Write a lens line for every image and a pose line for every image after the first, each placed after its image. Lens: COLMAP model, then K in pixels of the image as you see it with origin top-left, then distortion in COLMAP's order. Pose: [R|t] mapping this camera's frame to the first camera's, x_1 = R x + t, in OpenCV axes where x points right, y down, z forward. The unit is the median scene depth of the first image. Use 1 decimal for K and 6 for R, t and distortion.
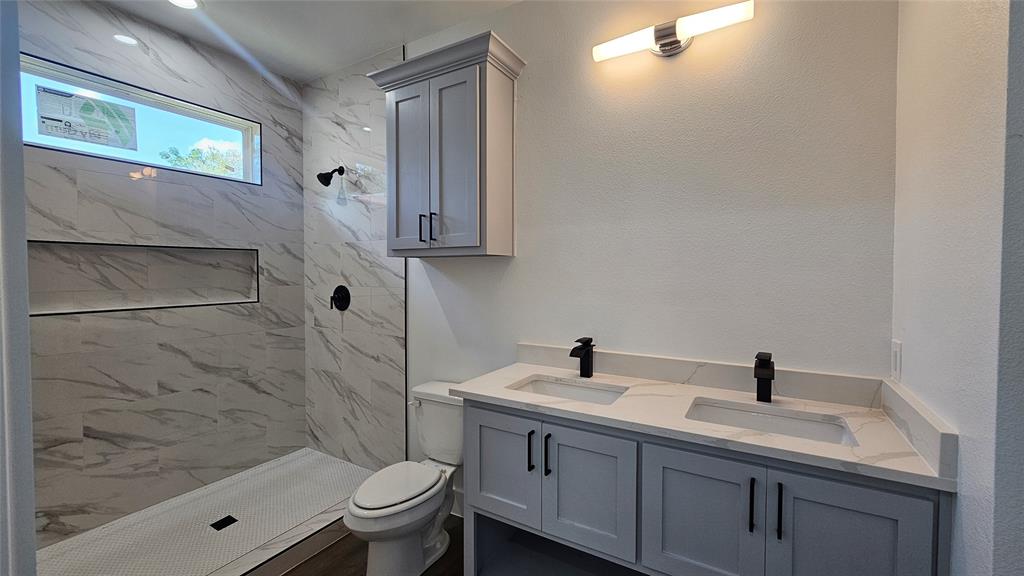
lens RADIAL K [[422.6, 0, 510.0], [0, 422.6, 286.7], [0, 0, 1]] dist [-0.000039, -0.000796]
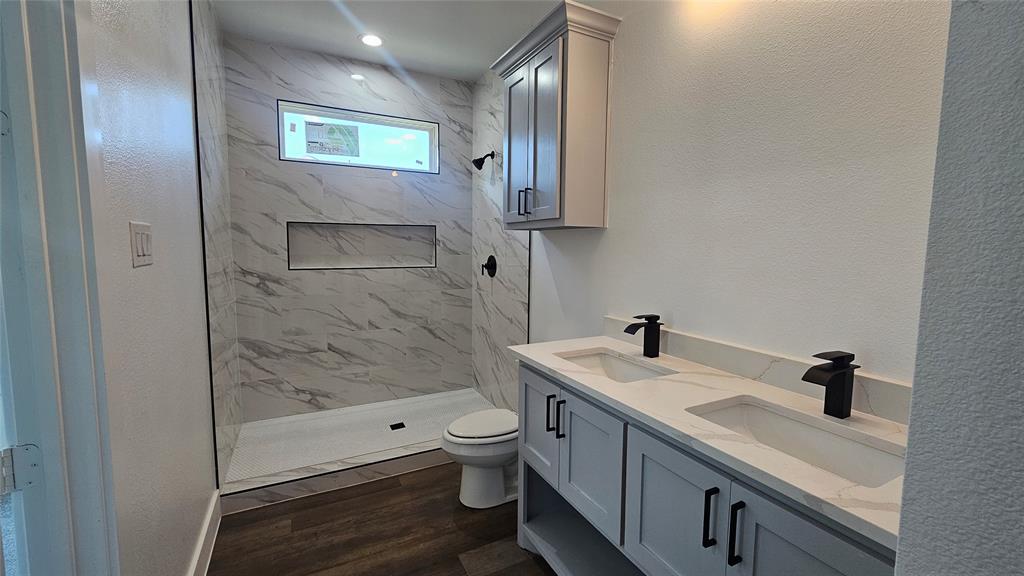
lens RADIAL K [[422.6, 0, 509.0], [0, 422.6, 286.8], [0, 0, 1]] dist [-0.000039, -0.000796]
pose [[0.847673, 0.058291, -0.527308, 0.339445], [-0.027244, 0.997417, 0.066464, 0.005949], [0.529820, -0.041974, 0.847071, 0.048781]]
